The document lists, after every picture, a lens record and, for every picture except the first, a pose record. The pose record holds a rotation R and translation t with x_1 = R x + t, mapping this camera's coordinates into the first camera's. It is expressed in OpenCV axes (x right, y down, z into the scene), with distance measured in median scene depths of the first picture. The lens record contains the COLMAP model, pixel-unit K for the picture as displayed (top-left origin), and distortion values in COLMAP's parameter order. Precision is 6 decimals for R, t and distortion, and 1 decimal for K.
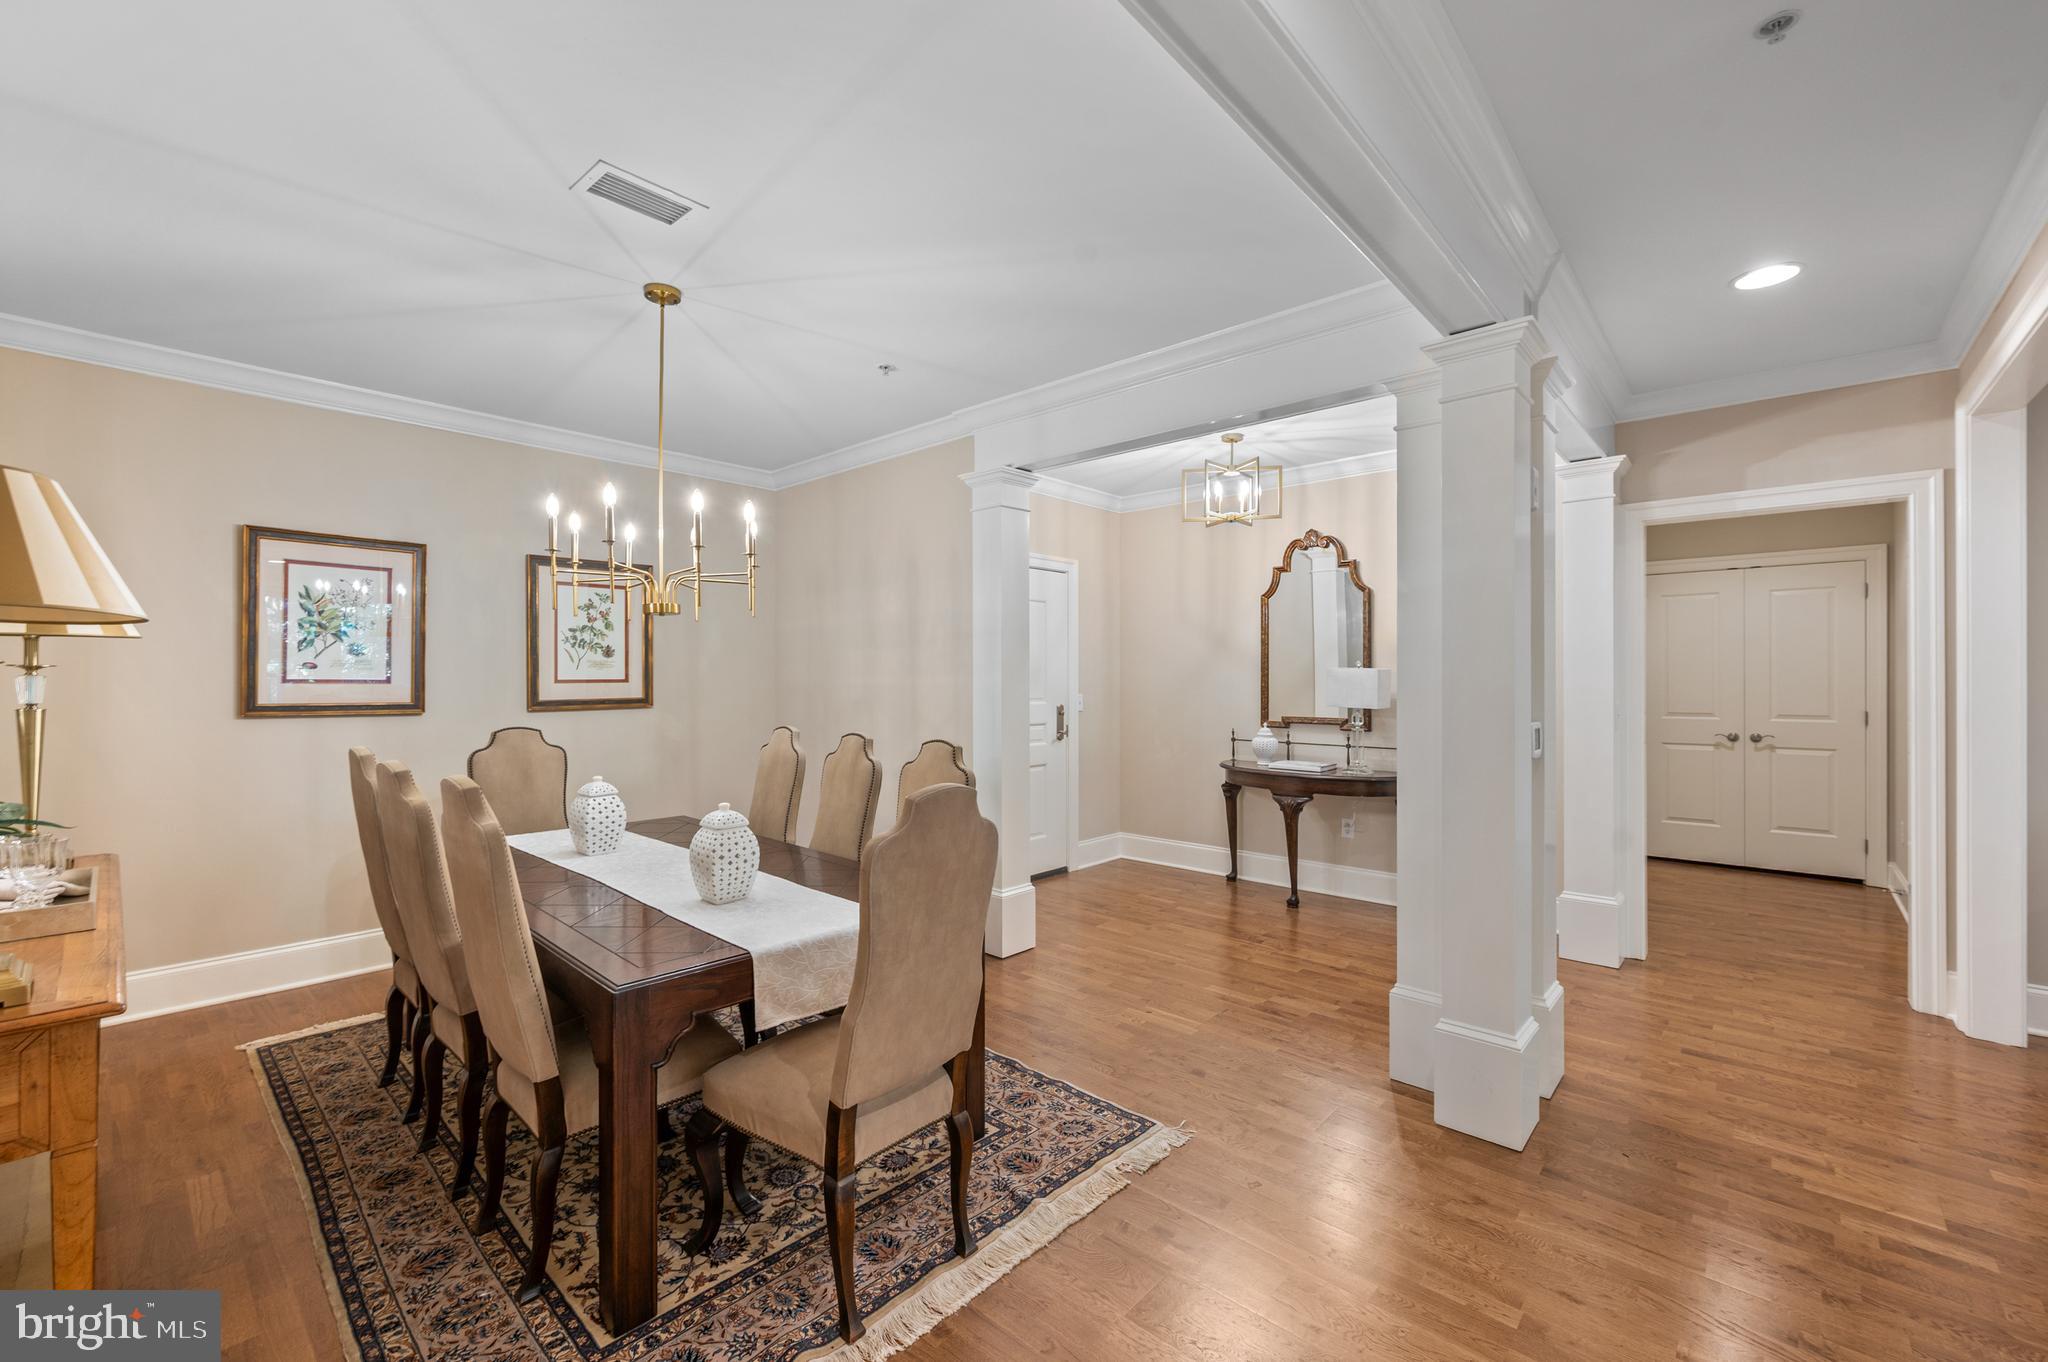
lens RADIAL K [[826.3, 0, 1041.1], [0, 826.3, 678.1], [0, 0, 1]] dist [-0.002242, -0.000533]
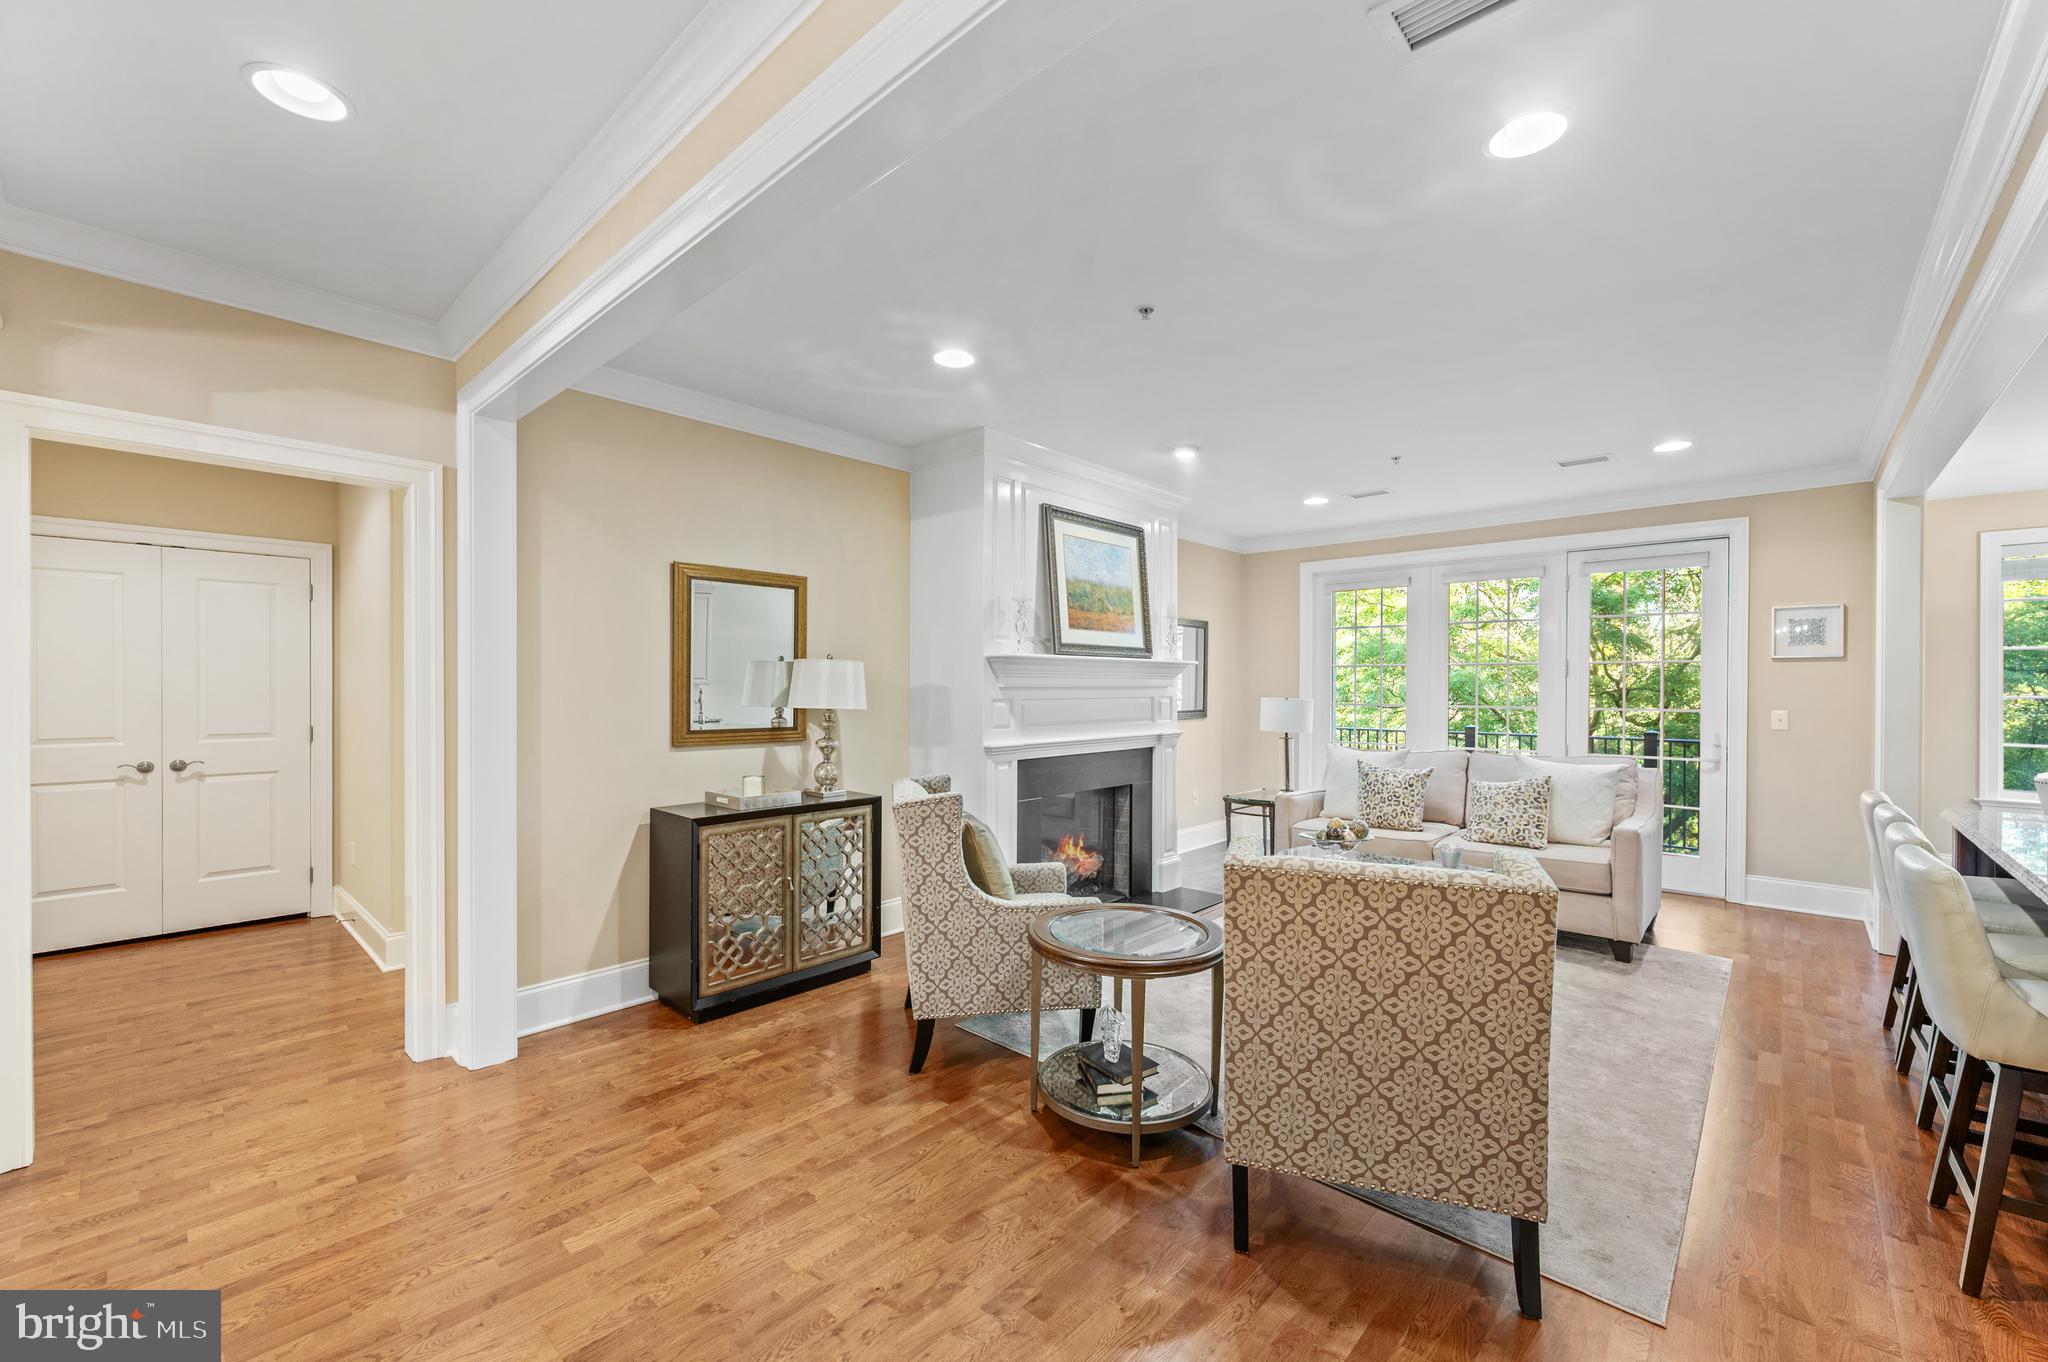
lens RADIAL K [[826.3, 0, 1028.2], [0, 826.3, 689.2], [0, 0, 1]] dist [-0.002242, -0.000533]
pose [[0.016752, -0.000002, 0.999860, 0.129337], [-0.002435, 0.999997, 0.000043, -0.002322], [-0.999857, -0.002436, 0.016752, 0.234336]]
